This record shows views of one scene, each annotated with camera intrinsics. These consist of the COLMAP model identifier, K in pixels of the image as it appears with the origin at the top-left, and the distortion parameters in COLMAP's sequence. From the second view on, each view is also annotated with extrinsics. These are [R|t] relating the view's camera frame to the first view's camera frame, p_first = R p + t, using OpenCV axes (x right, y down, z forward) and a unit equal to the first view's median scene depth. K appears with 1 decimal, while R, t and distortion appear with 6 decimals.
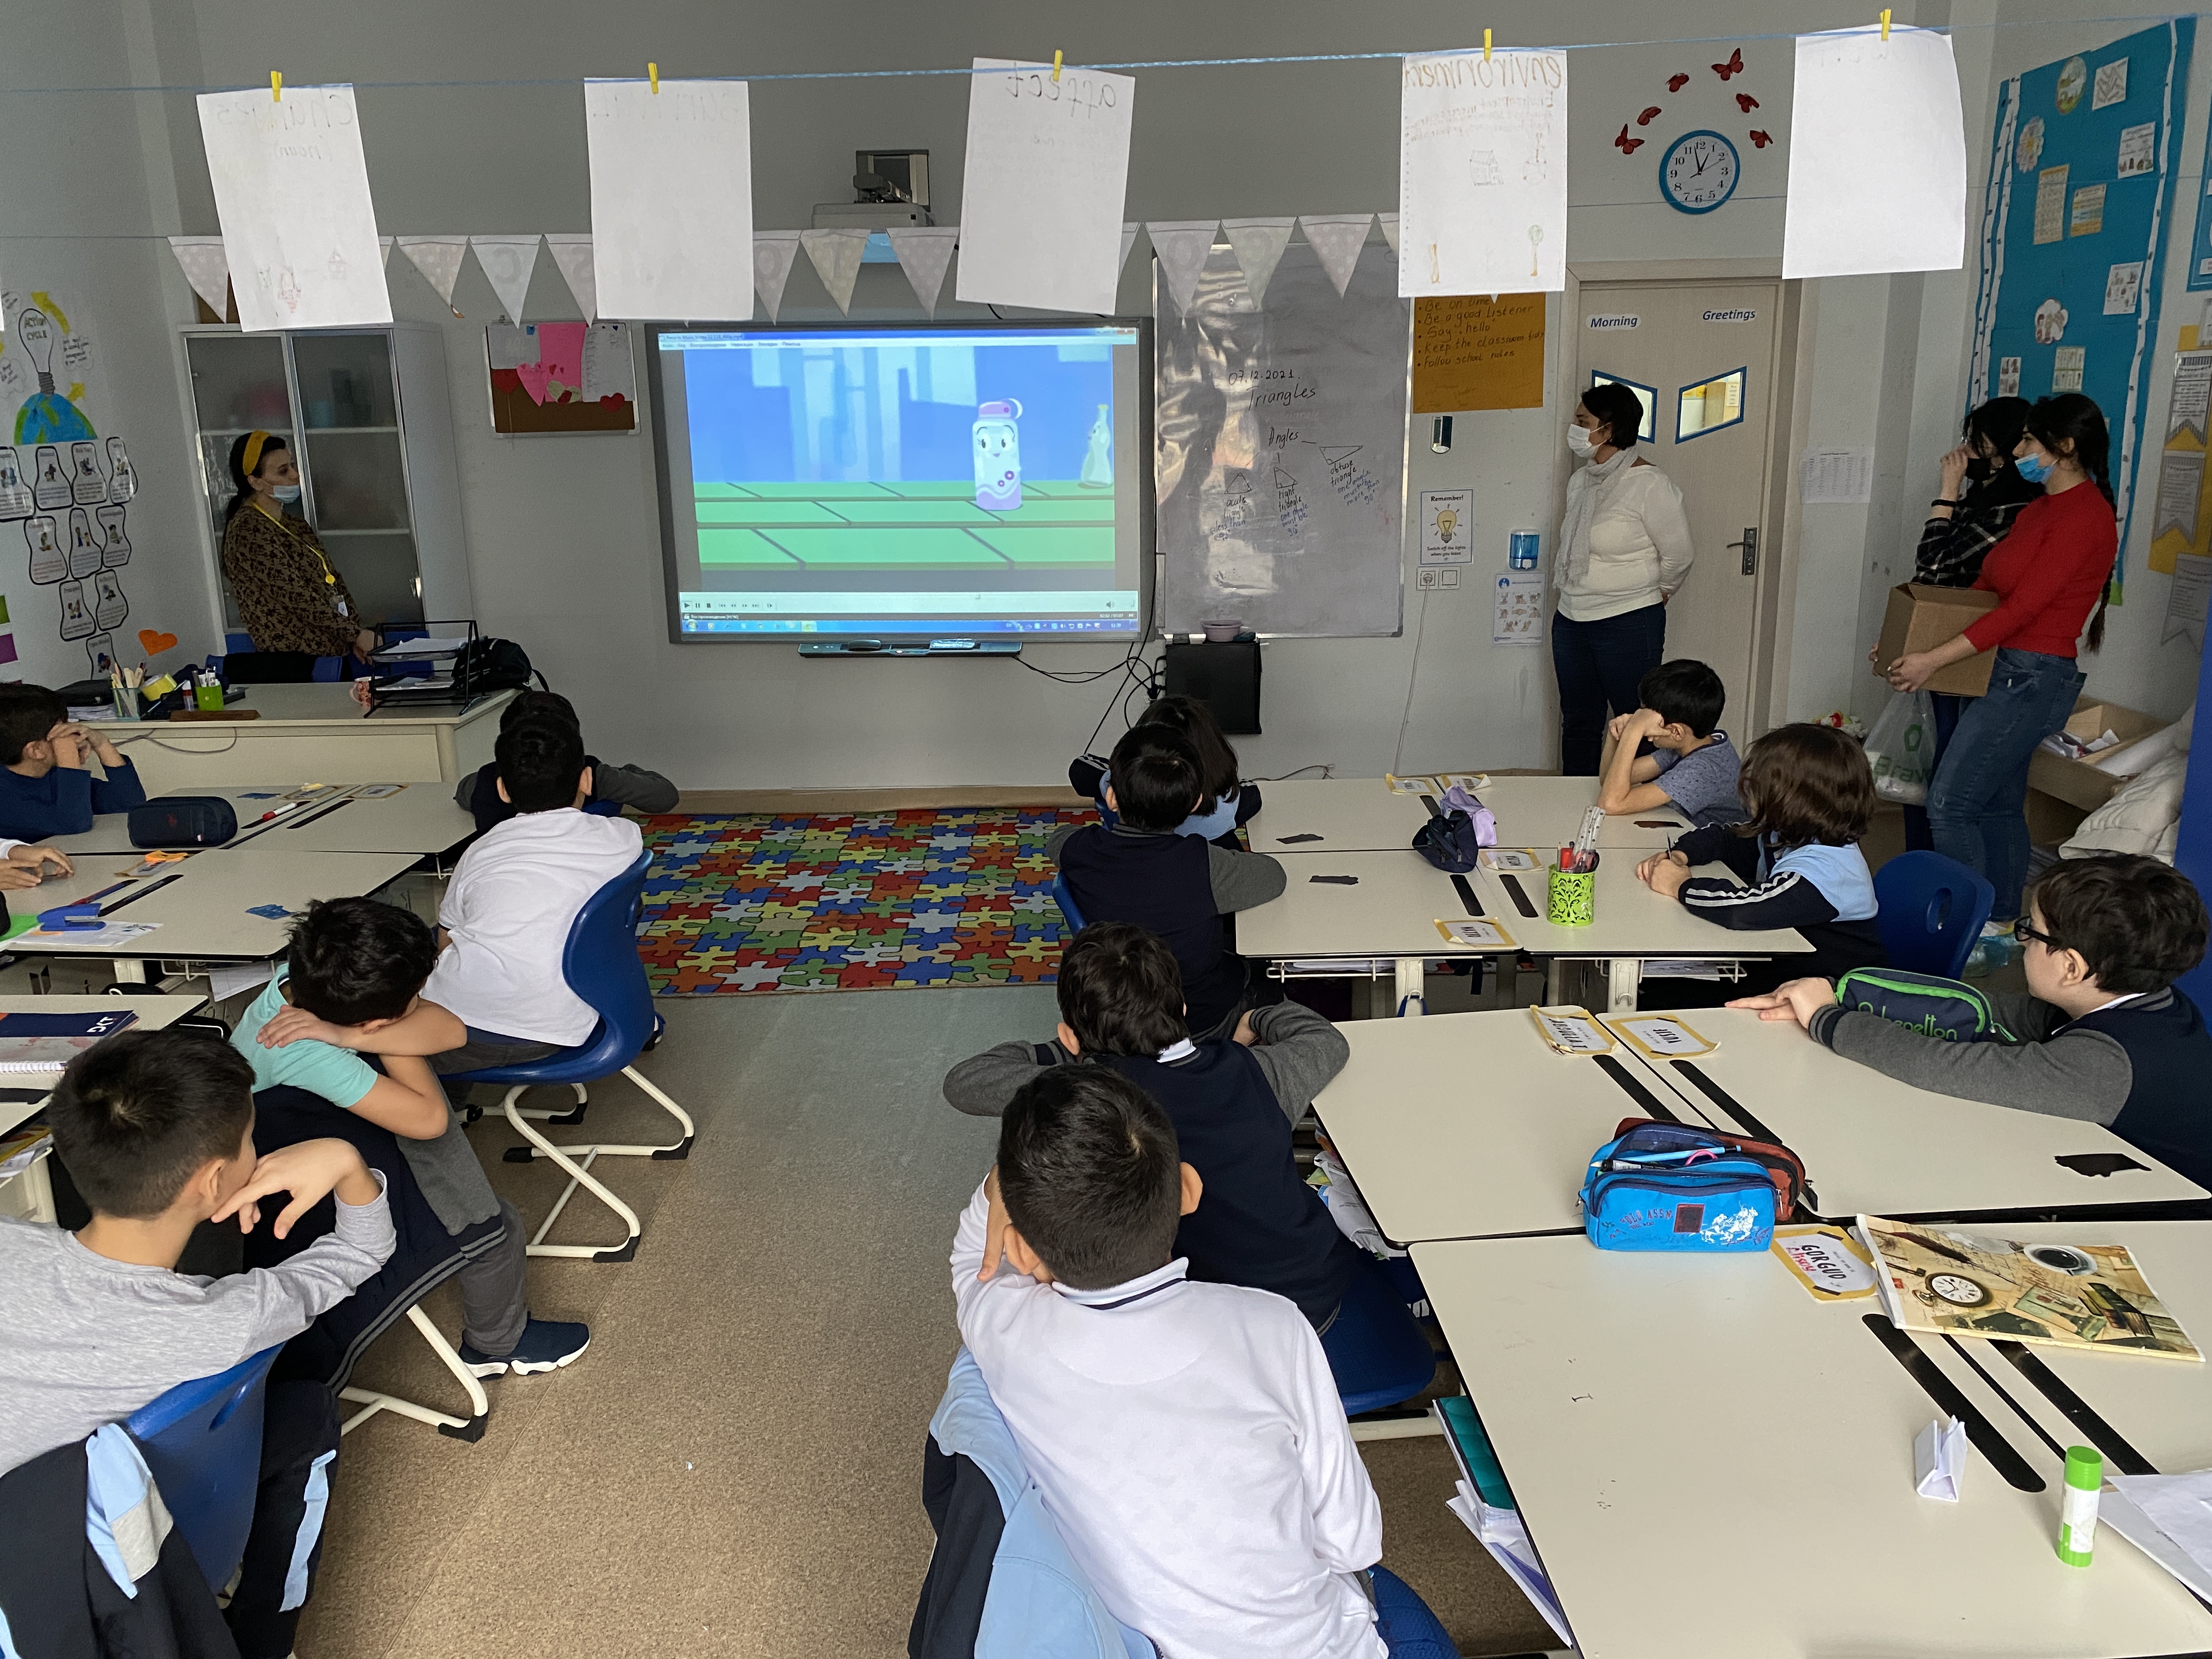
lens RADIAL K [[1697.4, 0, 1081.7], [0, 1697.4, 819.5], [0, 0, 1]] dist [0.016780, 0.006850]
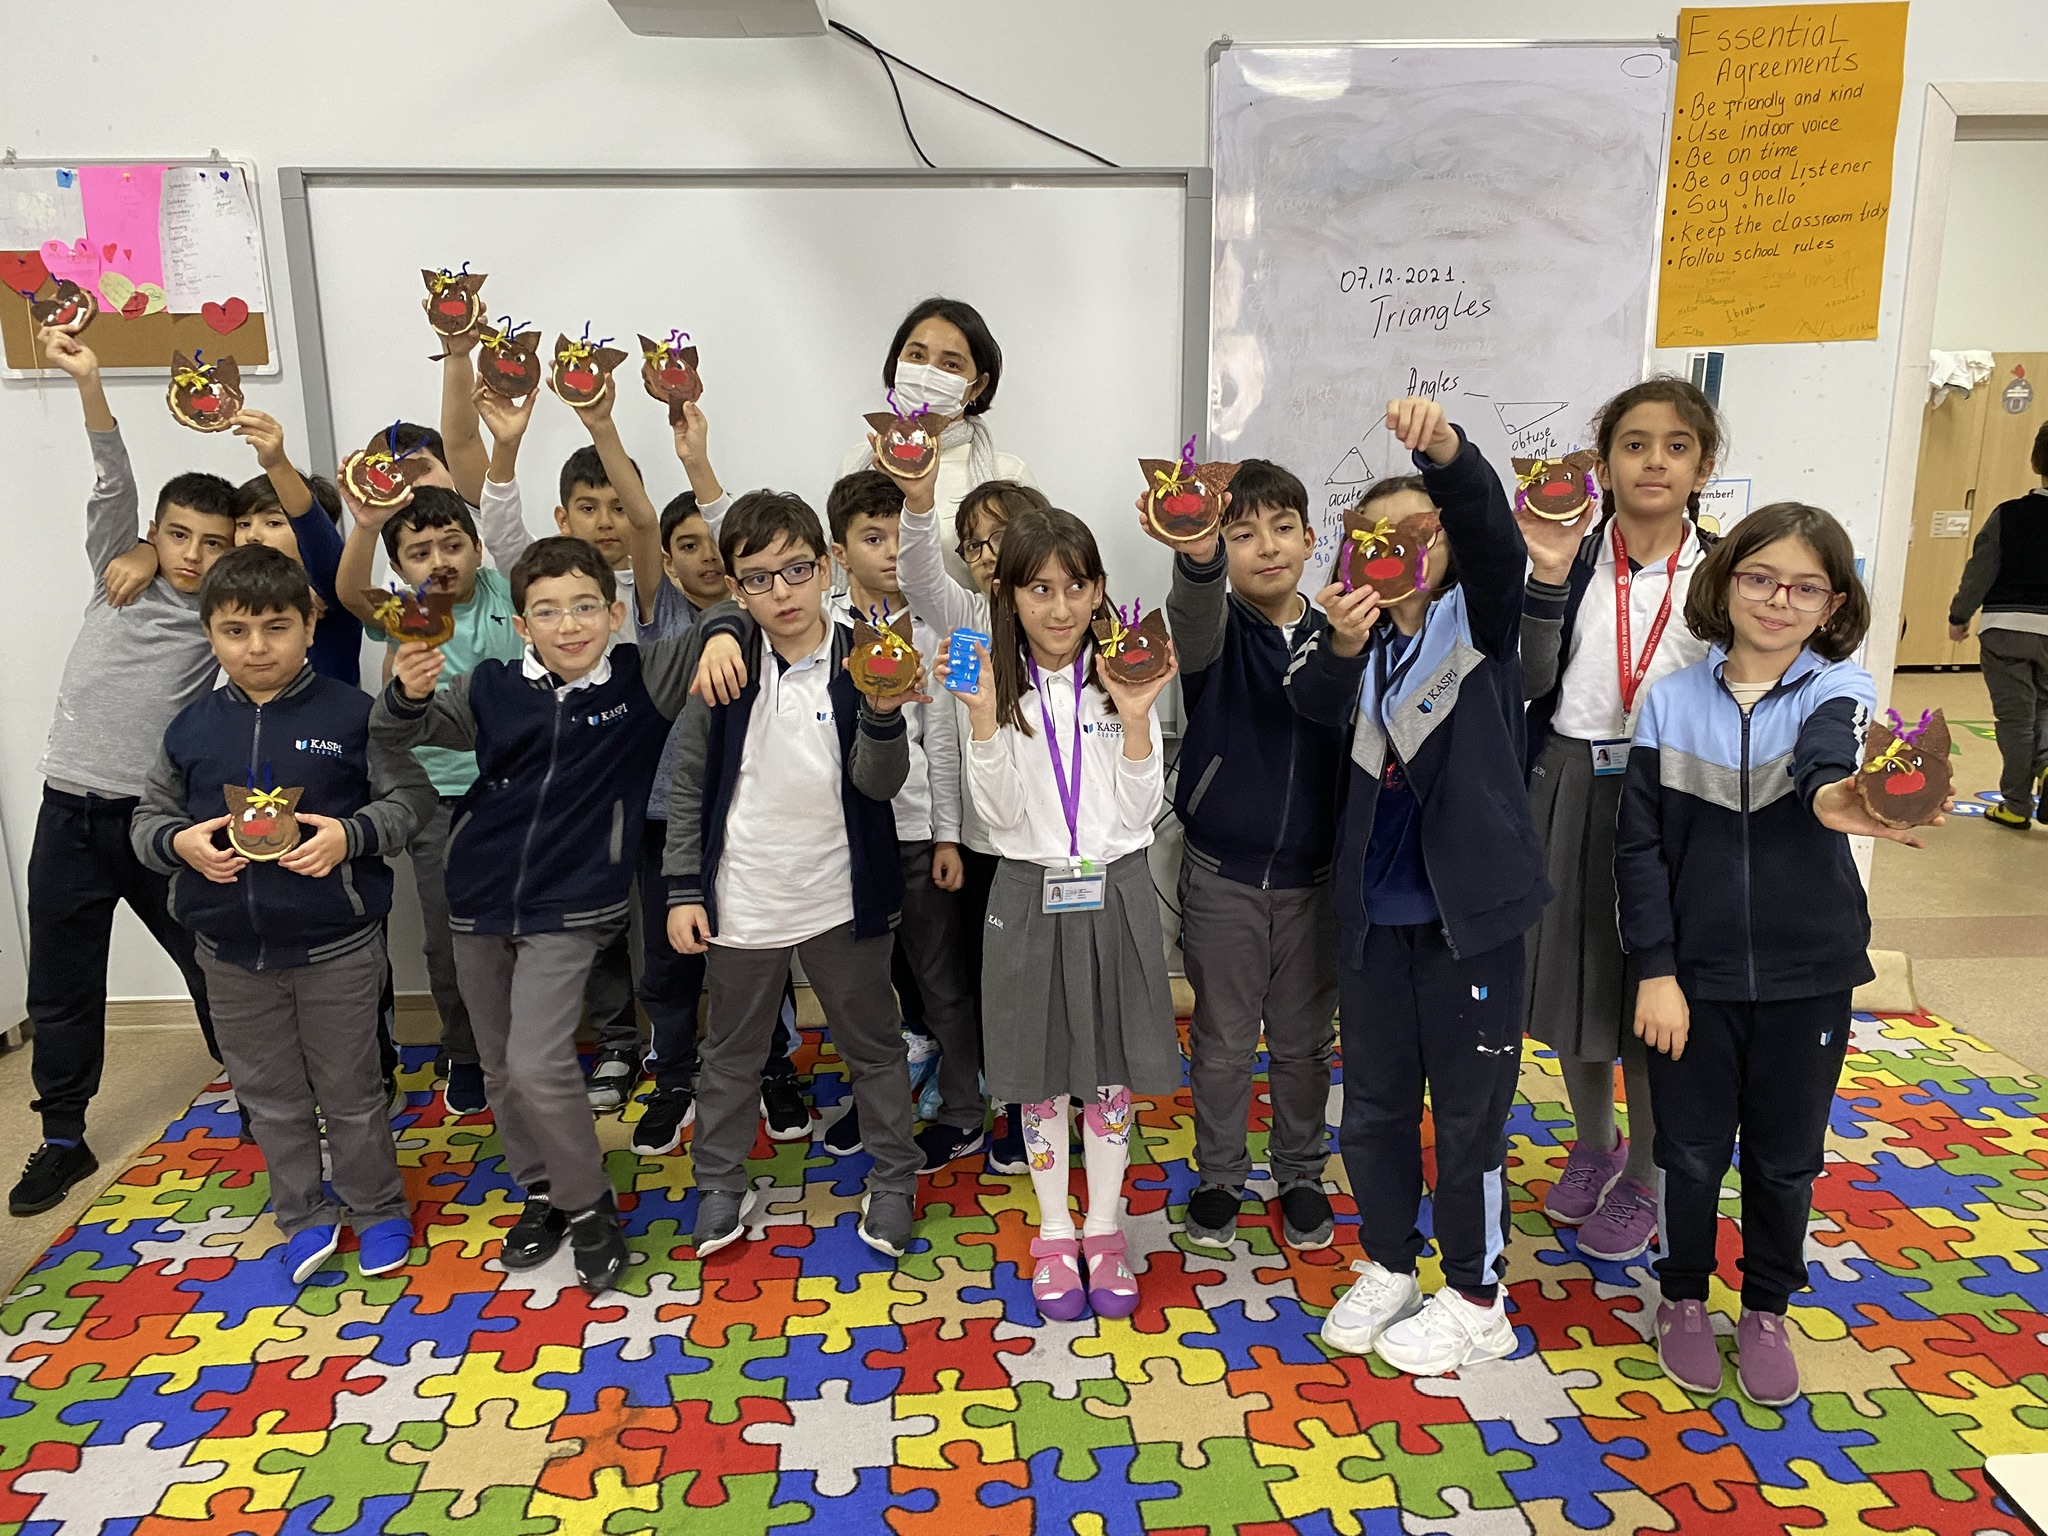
lens RADIAL K [[1562.6, 0, 1019.2], [0, 1562.6, 742.1], [0, 0, 1]] dist [-0.000062, -0.000822]
pose [[0.997600, -0.005608, 0.069018, -0.063116], [0.007530, 0.999590, -0.027619, -0.103815], [-0.068835, 0.028073, 0.997233, 0.551982]]
